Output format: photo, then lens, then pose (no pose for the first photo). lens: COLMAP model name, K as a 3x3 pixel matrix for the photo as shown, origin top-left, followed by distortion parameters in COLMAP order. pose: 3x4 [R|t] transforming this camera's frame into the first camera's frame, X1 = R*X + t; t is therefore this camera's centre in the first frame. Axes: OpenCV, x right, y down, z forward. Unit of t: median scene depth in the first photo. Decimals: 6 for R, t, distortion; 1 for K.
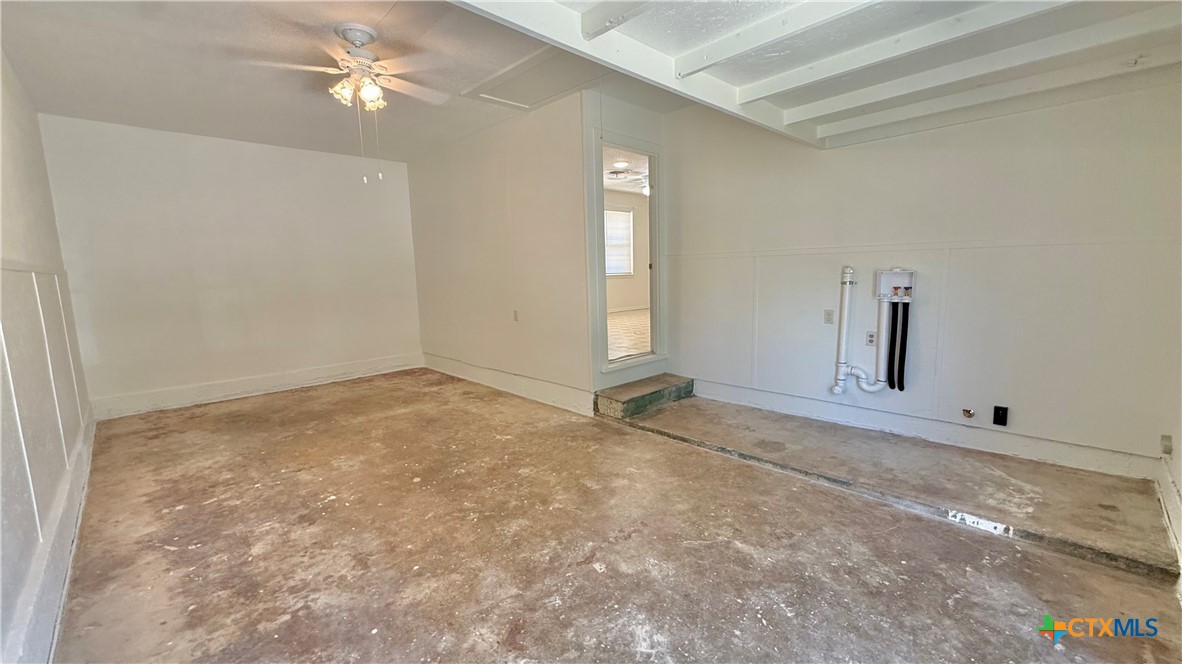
lens RADIAL K [[474.2, 0, 591.0], [0, 474.2, 332.0], [0, 0, 1]] dist [0.000699, 0.000403]
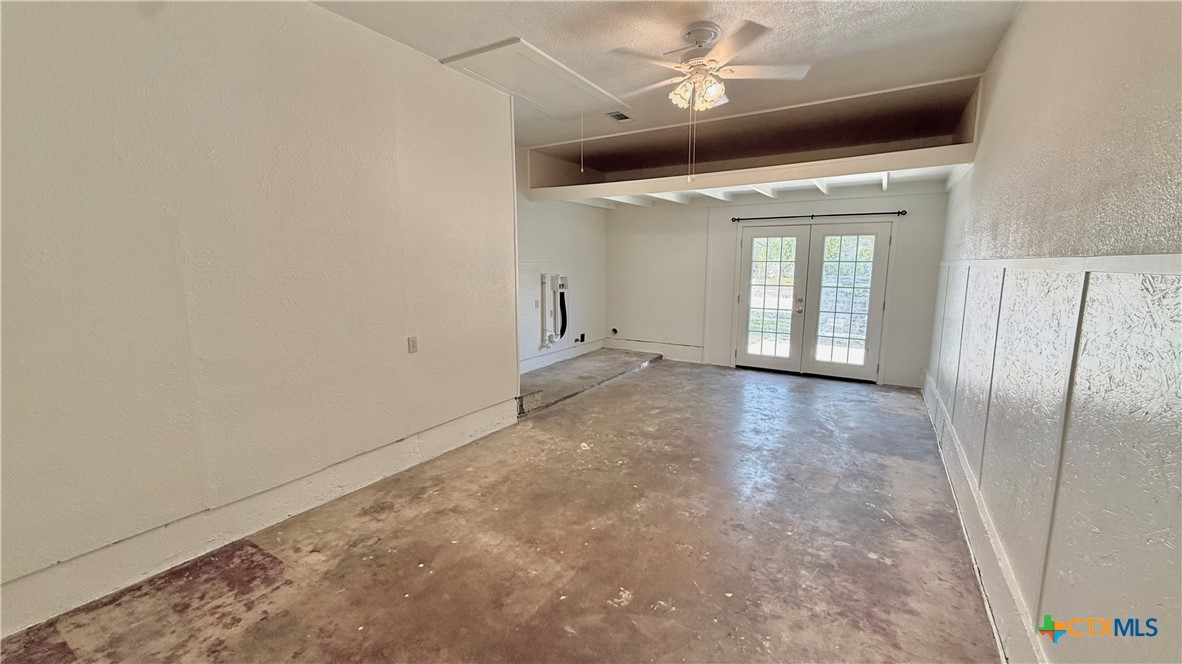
lens RADIAL K [[474.2, 0, 591.0], [0, 474.2, 332.0], [0, 0, 1]] dist [0.000699, 0.000403]
pose [[-0.244802, -0.111384, 0.963154, -1.218836], [0.136302, 0.979561, 0.147925, -0.167241], [-0.959945, 0.167492, -0.224616, 1.293812]]
